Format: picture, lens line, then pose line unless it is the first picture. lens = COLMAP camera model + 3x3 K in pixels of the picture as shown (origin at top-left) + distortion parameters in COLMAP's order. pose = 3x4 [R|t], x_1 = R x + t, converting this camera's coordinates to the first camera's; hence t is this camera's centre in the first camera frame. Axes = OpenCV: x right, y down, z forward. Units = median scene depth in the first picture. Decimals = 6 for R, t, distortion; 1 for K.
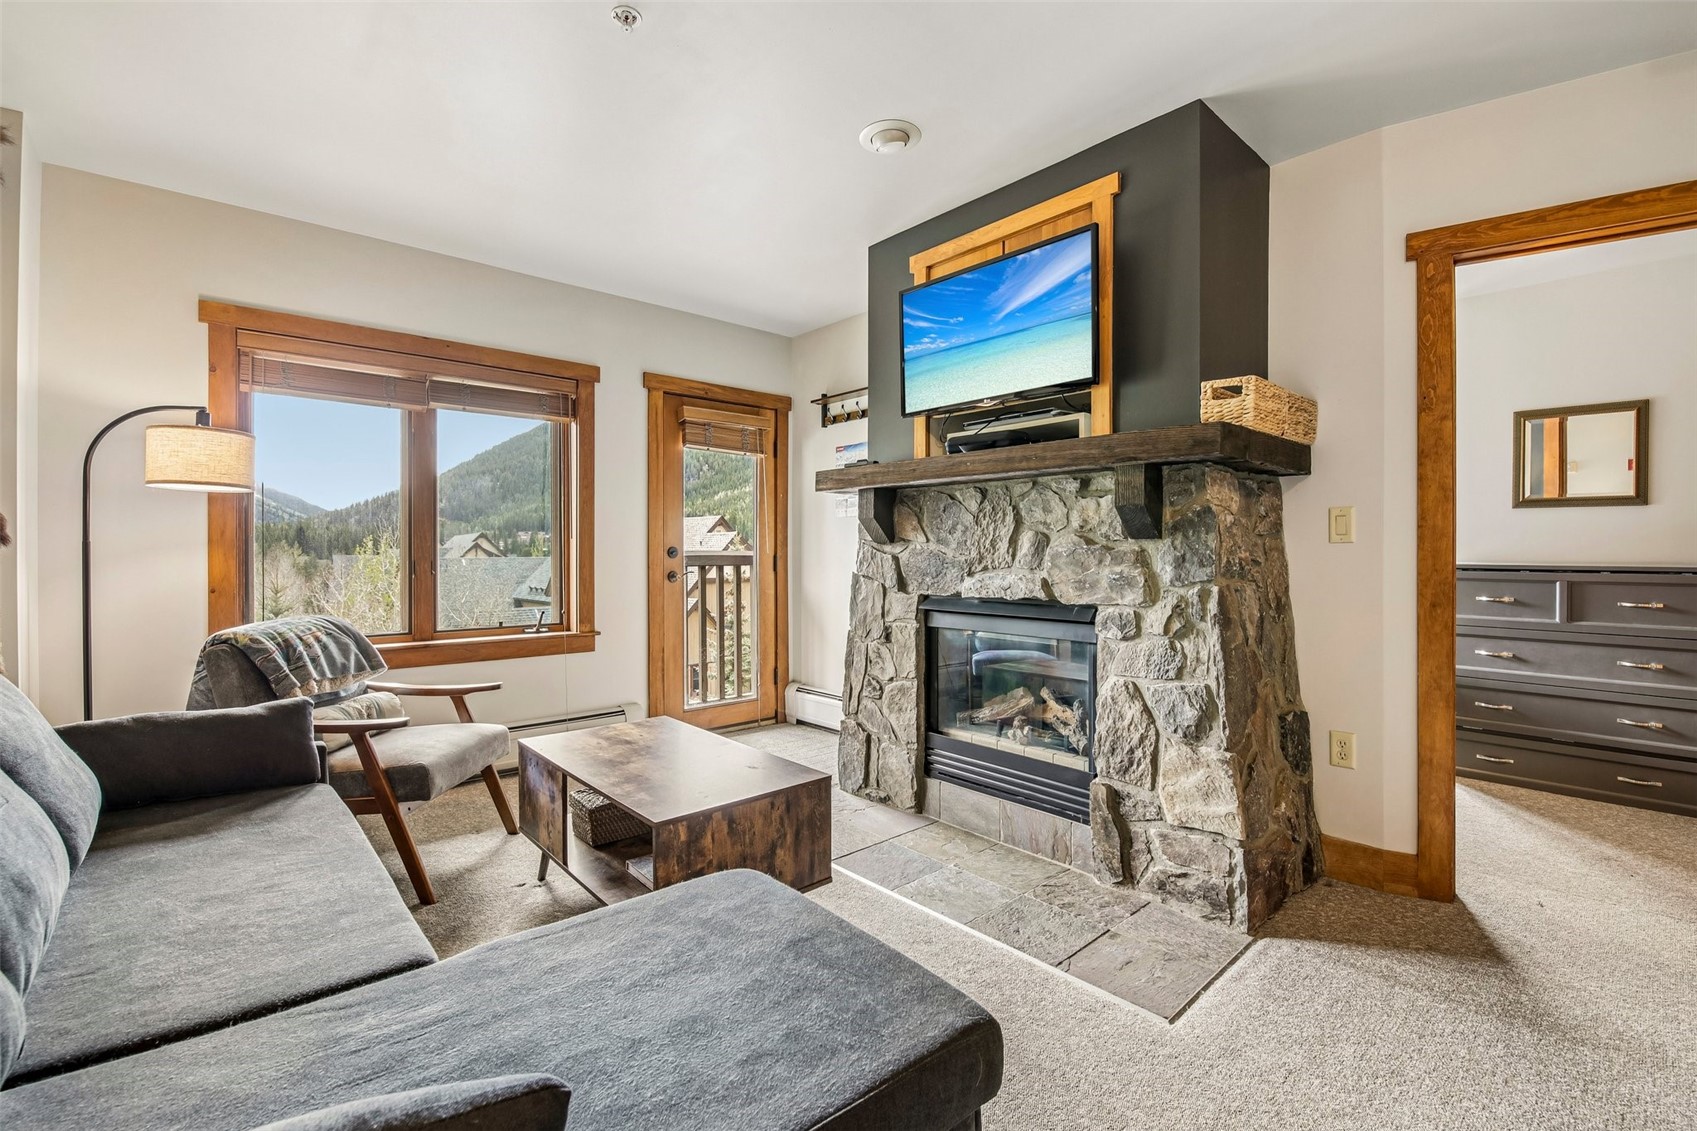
lens RADIAL K [[744.2, 0, 841.7], [0, 744.2, 554.6], [0, 0, 1]] dist [-0.008515, -0.001728]
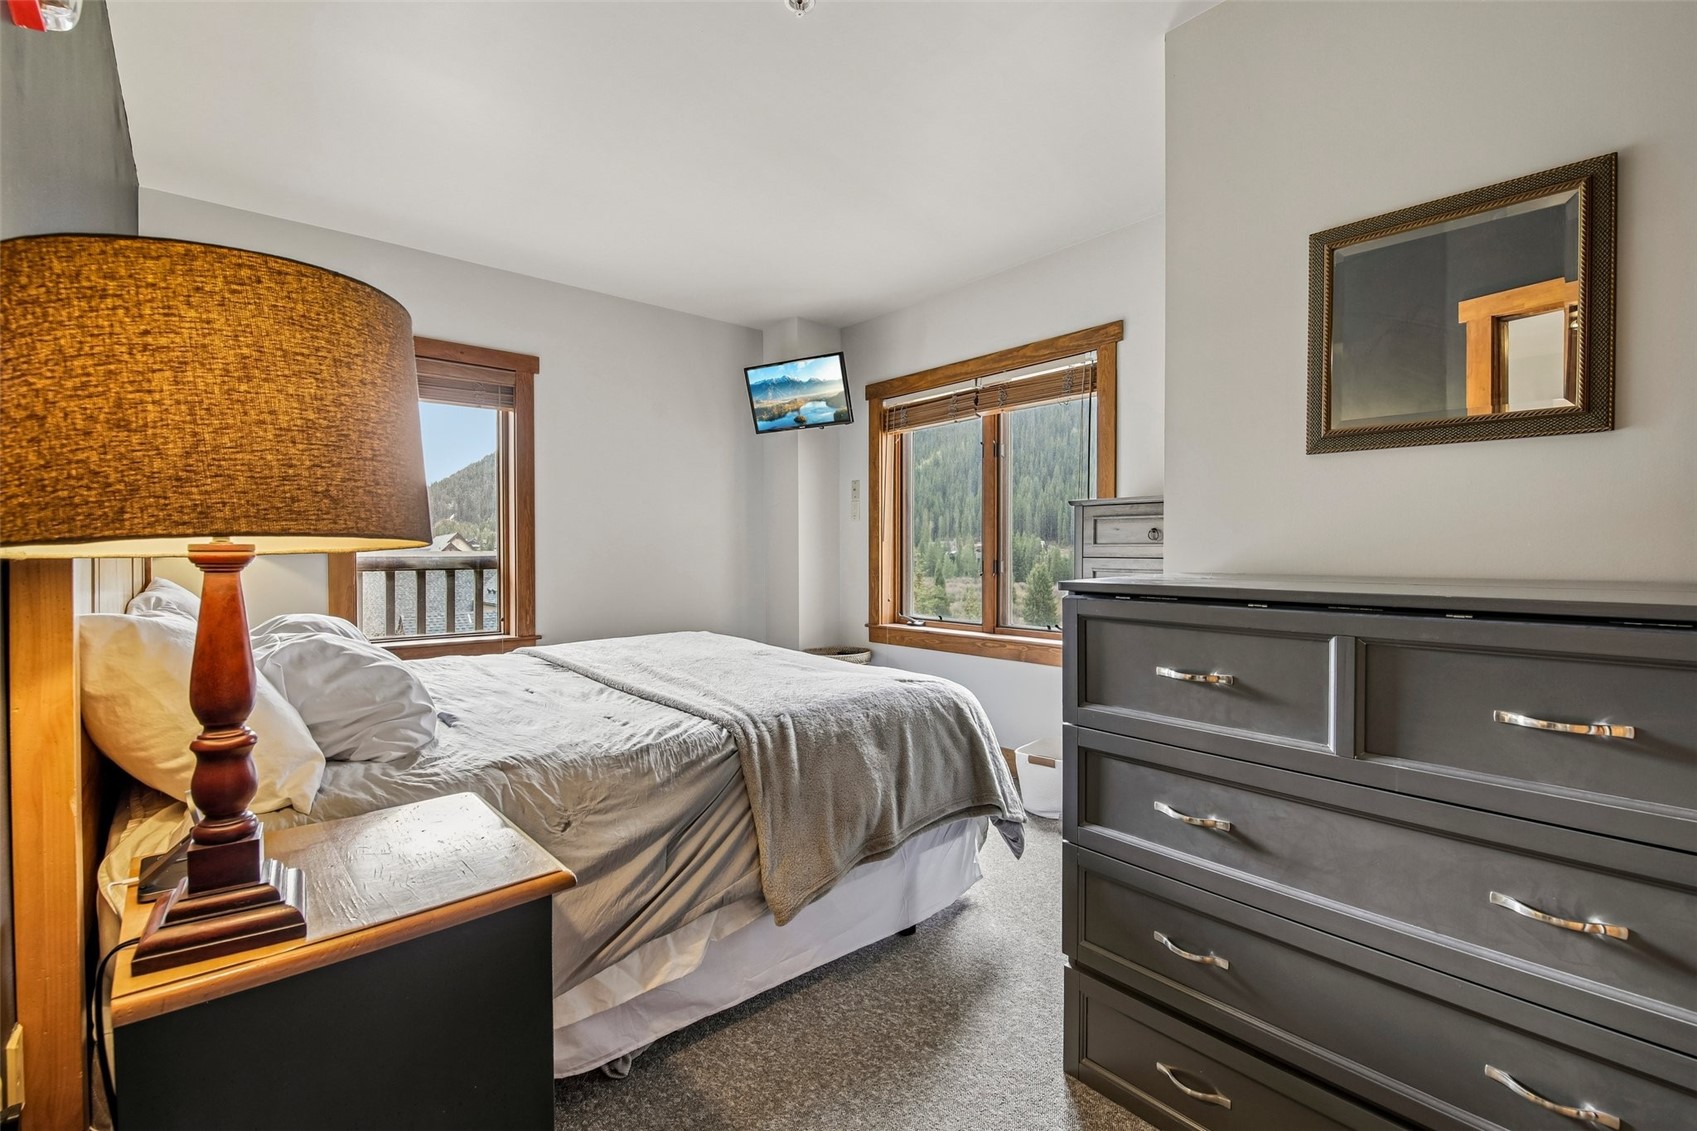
lens RADIAL K [[744.2, 0, 835.6], [0, 744.2, 571.2], [0, 0, 1]] dist [-0.008515, -0.001728]
pose [[0.999985, 0.005376, 0.000411, 0.712063], [-0.005383, 0.999802, 0.019180, 0.001040], [-0.000308, -0.019181, 0.999816, 0.631117]]
